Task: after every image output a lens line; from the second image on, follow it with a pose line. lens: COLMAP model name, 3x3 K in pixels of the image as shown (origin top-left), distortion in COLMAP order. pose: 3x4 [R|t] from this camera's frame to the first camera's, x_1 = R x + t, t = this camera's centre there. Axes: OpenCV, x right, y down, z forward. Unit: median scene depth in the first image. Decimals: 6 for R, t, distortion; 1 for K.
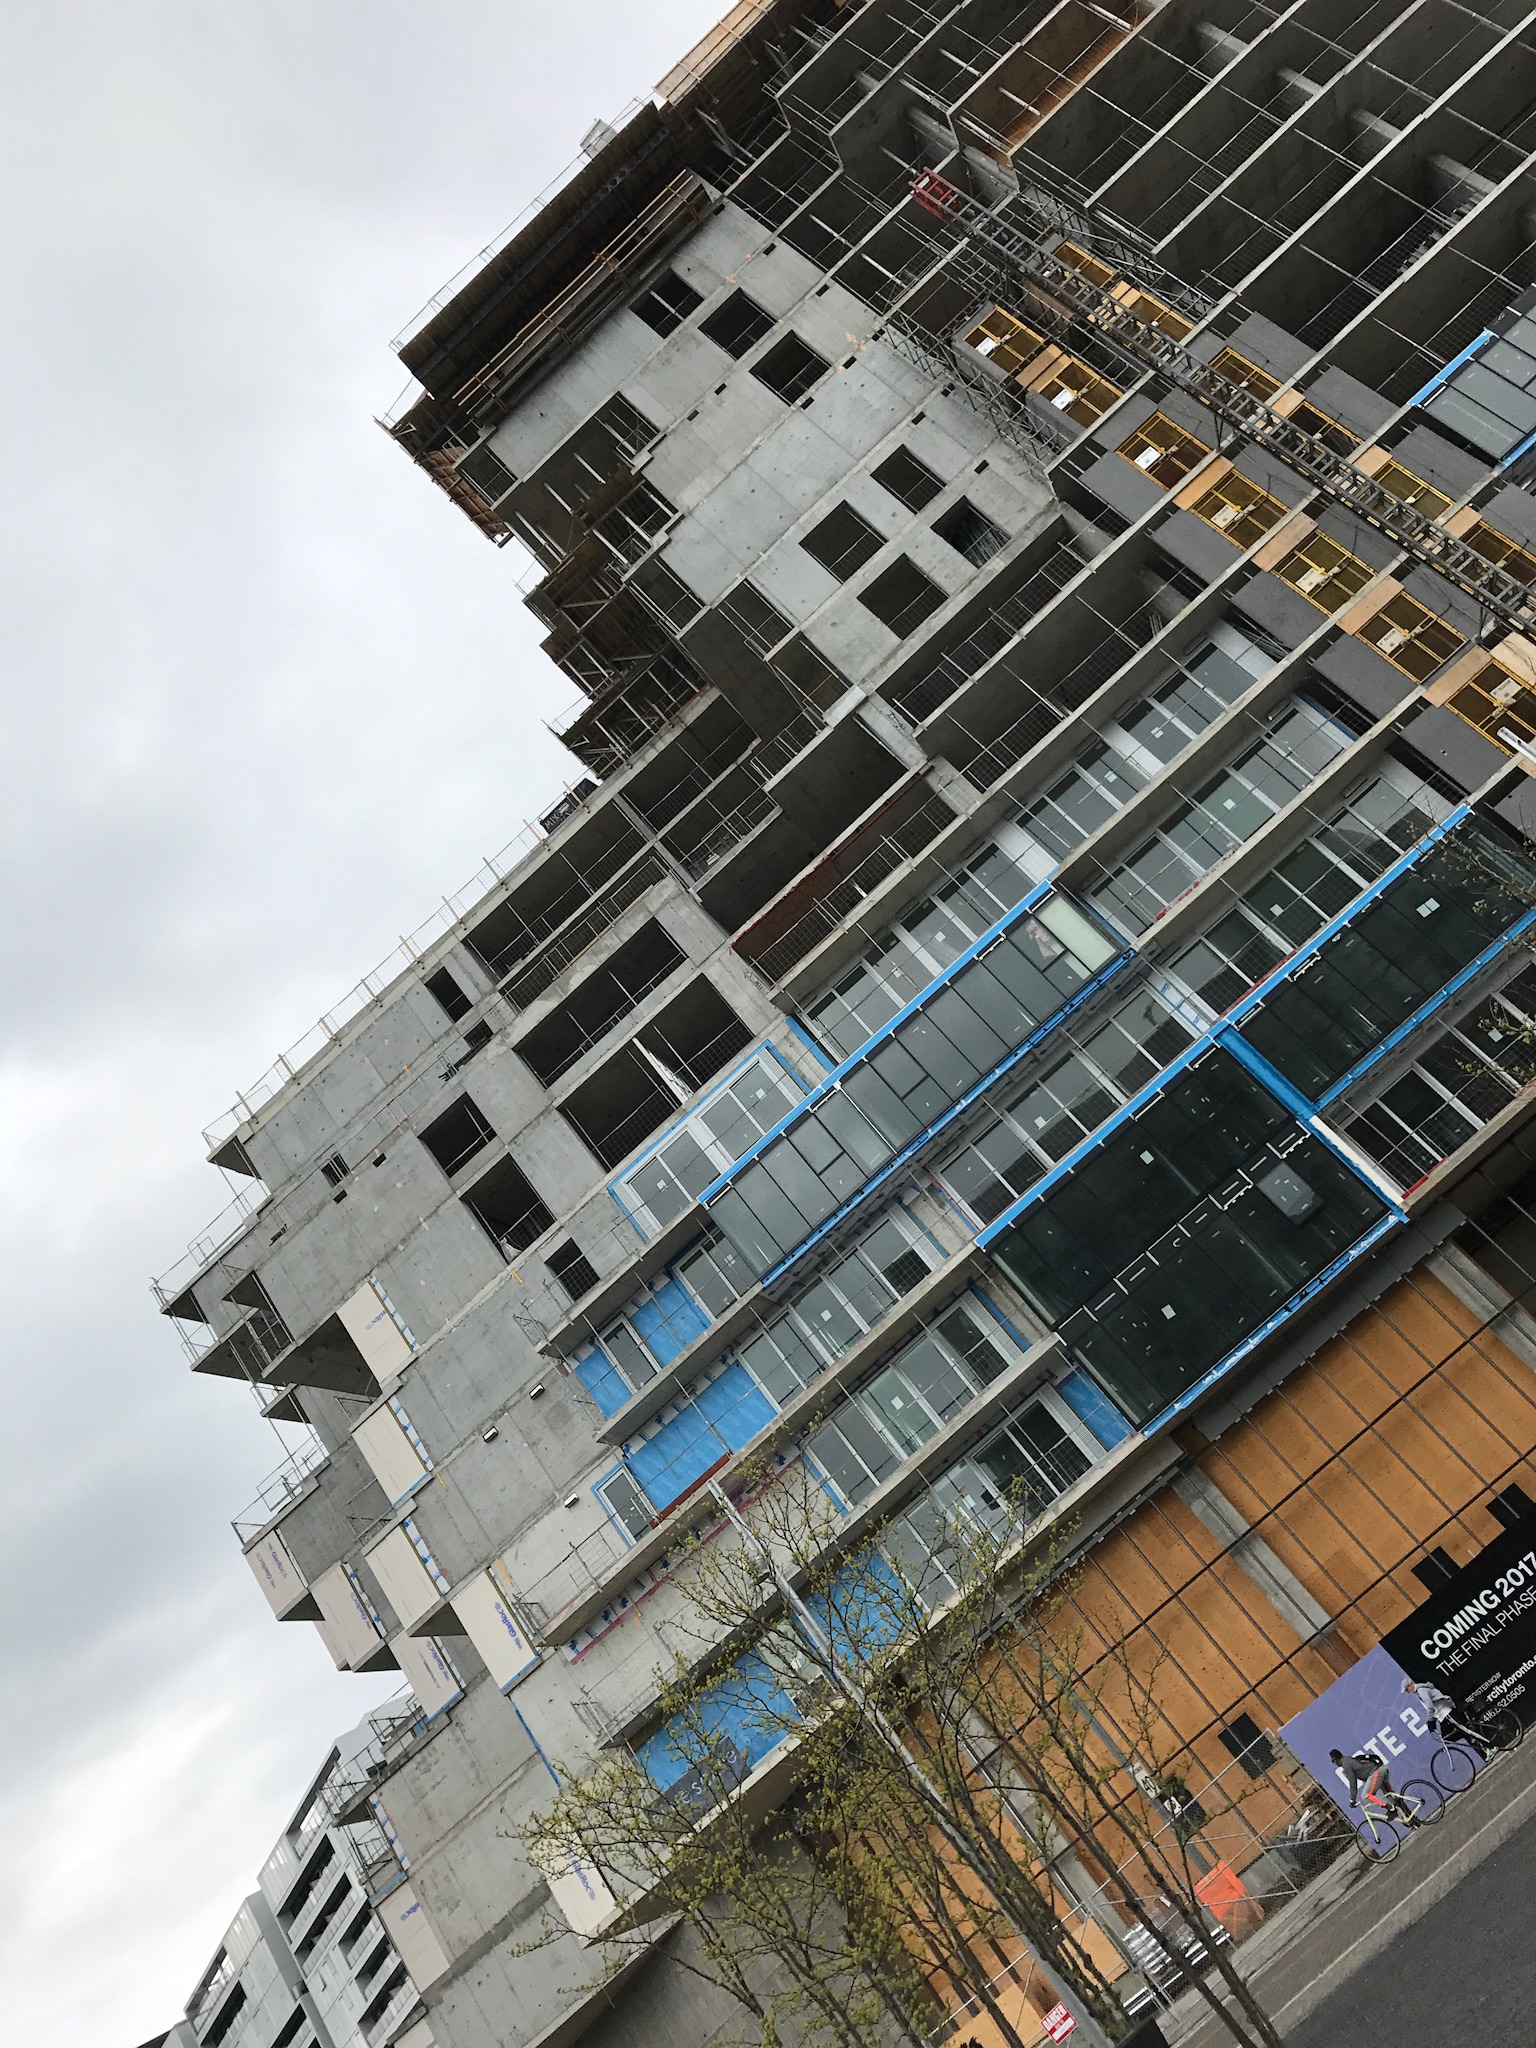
lens RADIAL K [[1656.7, 0, 774.4], [0, 1656.7, 1016.7], [0, 0, 1]] dist [0.003506, 0.006196]
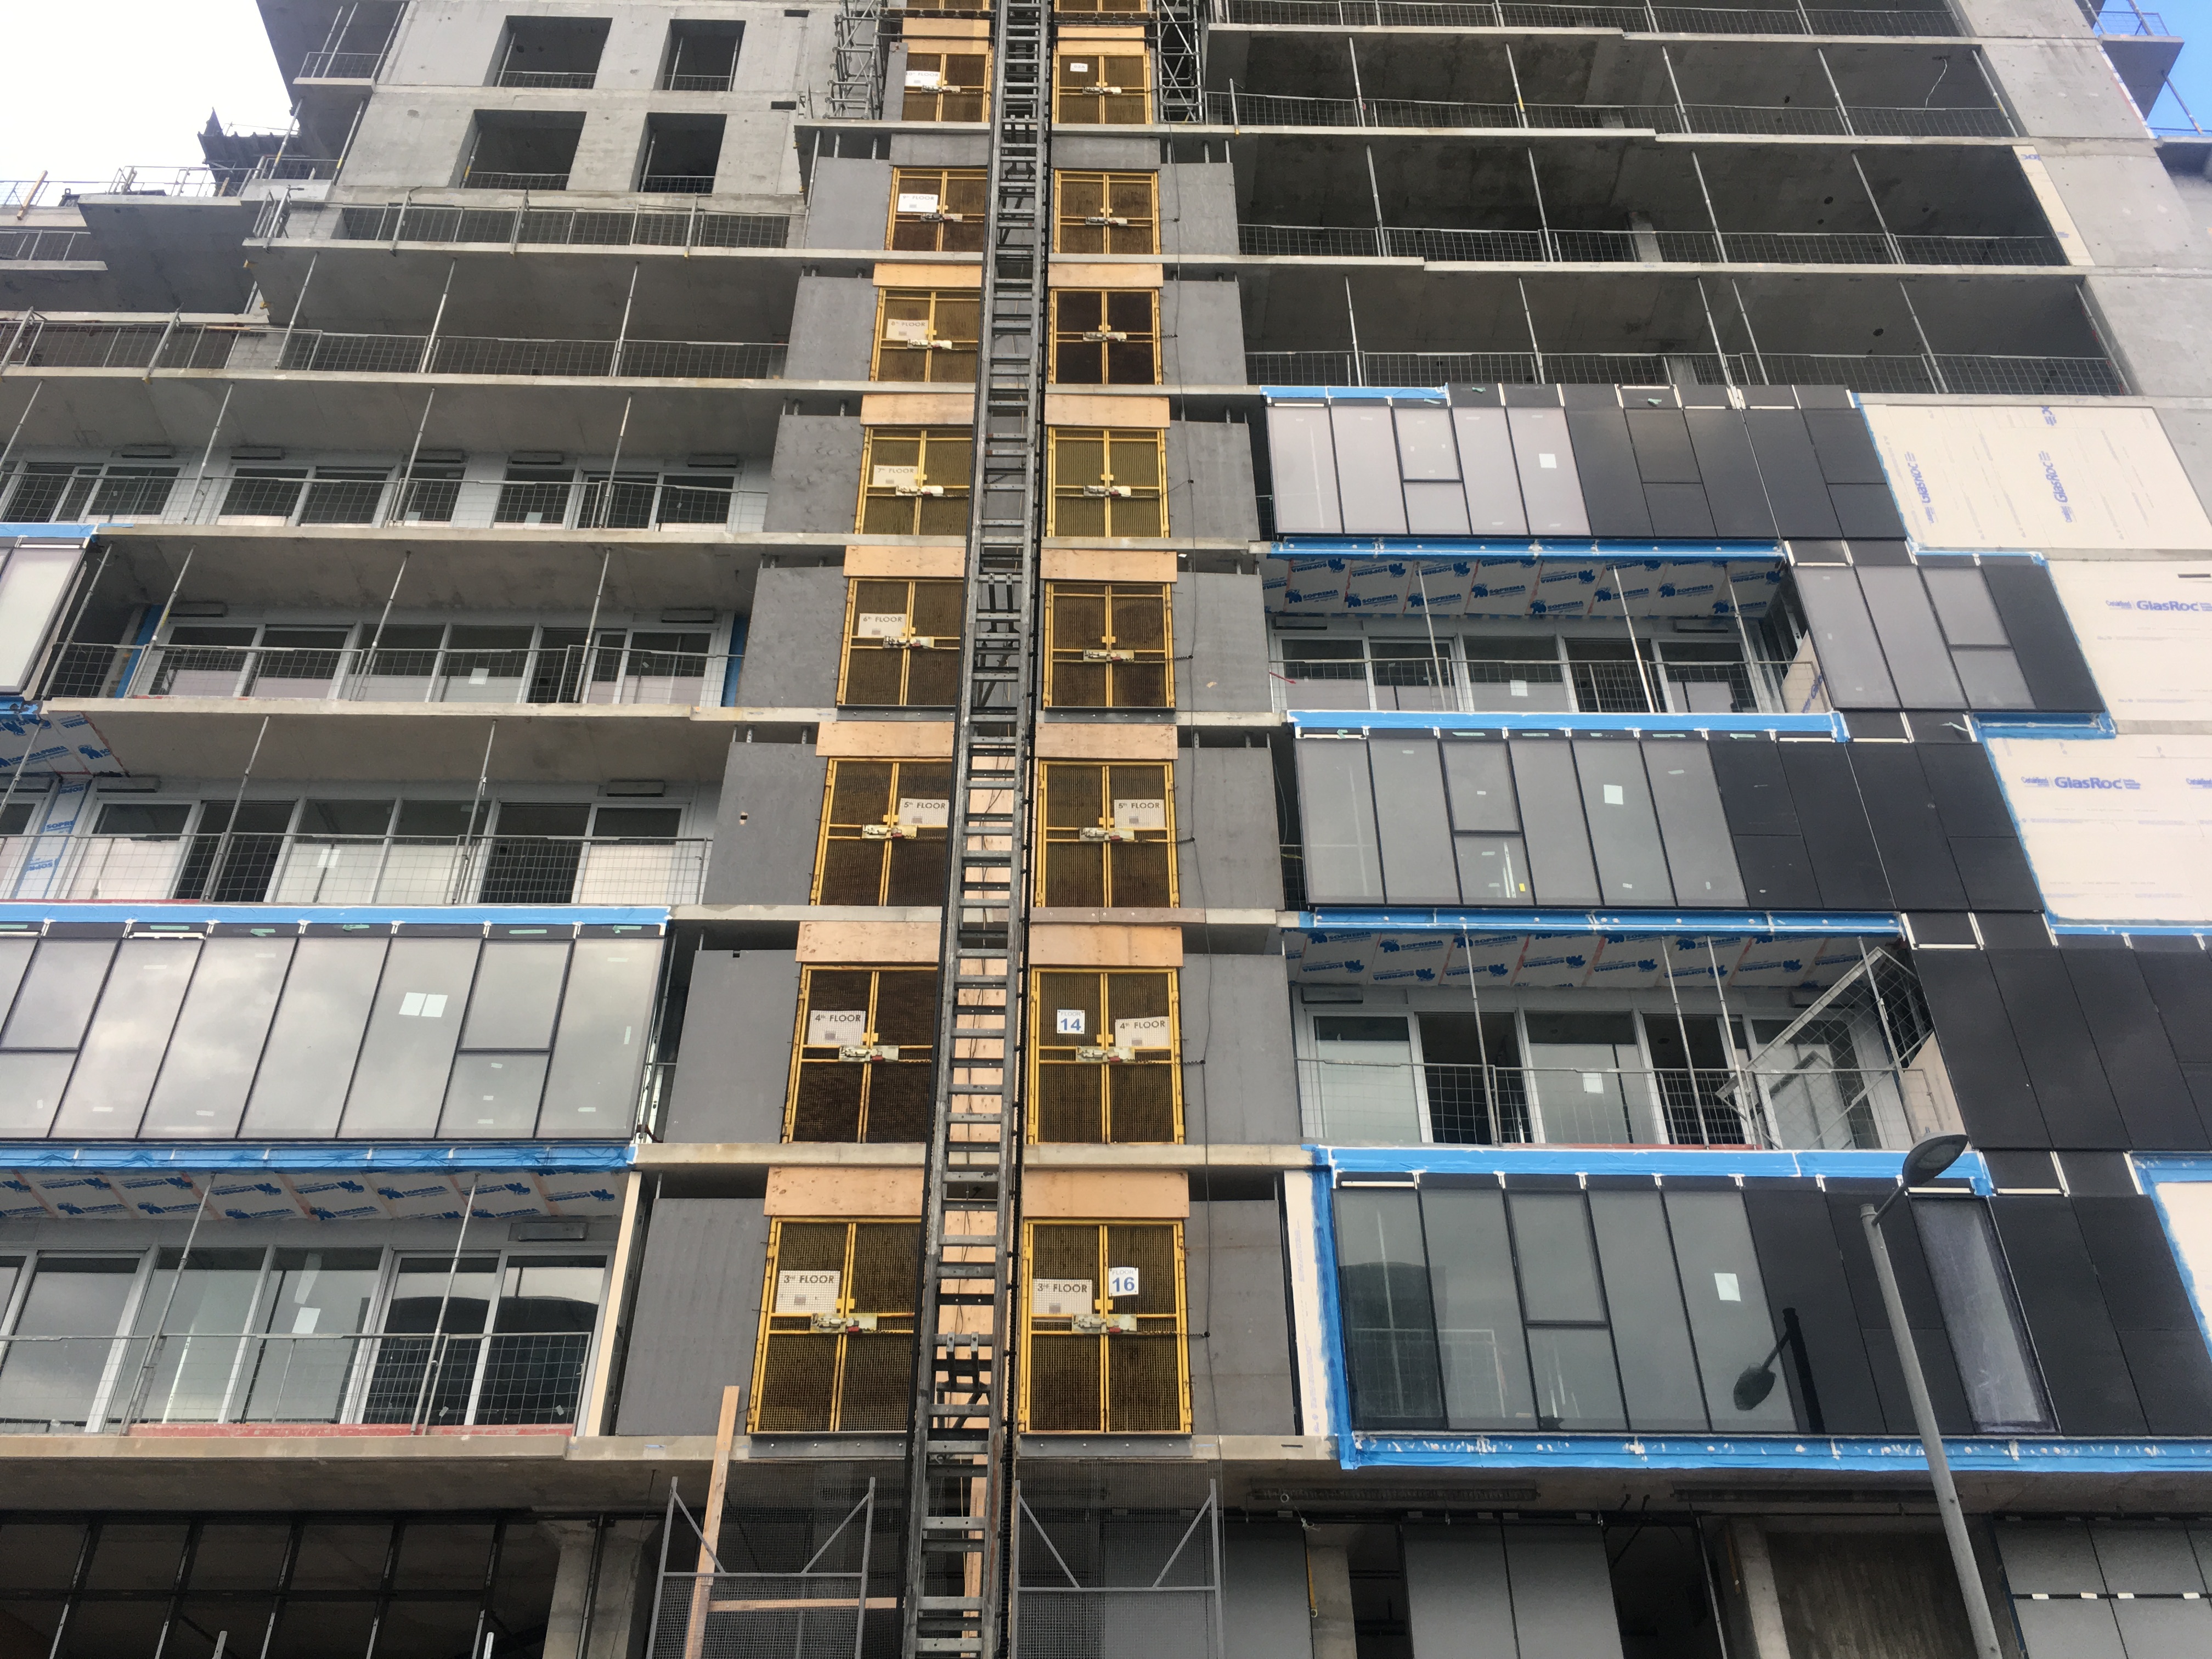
lens RADIAL K [[1880.4, 0, 1109.1], [0, 1880.4, 818.9], [0, 0, 1]] dist [0.082844, -0.120017]
pose [[0.726901, 0.685555, -0.040364, 0.454294], [-0.680038, 0.710366, -0.181463, -0.118965], [-0.095730, 0.159355, 0.982569, 0.406459]]
